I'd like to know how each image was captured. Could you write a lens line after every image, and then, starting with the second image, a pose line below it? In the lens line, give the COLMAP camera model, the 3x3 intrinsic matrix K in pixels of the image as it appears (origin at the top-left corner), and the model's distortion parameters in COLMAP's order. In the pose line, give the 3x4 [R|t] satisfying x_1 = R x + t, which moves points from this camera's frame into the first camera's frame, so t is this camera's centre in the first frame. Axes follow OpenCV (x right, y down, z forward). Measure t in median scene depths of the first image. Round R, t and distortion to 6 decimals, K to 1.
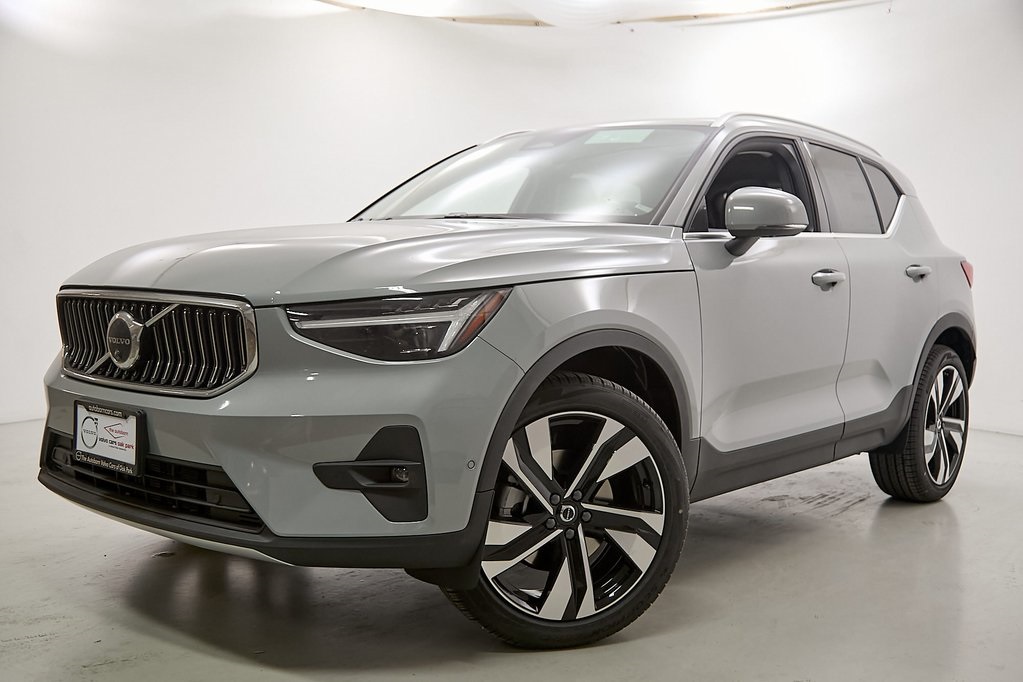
lens RADIAL K [[1038.6, 0, 511.5], [0, 1038.6, 341.0], [0, 0, 1]] dist [0.003104, 0.008938]
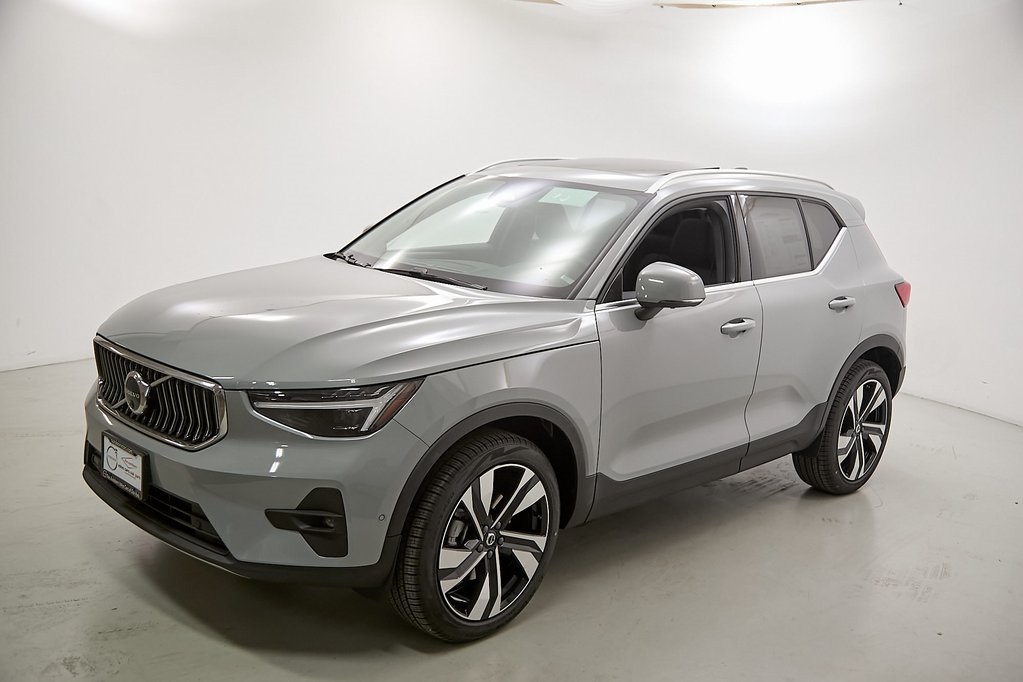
lens RADIAL K [[971.2, 0, 513.6], [0, 971.2, 343.2], [0, 0, 1]] dist [0.016515, 0.010315]
pose [[0.996172, 0.053183, -0.069368, 0.167405], [-0.044839, 0.992149, 0.116750, -0.209805], [0.075033, -0.113192, 0.990736, -0.157026]]
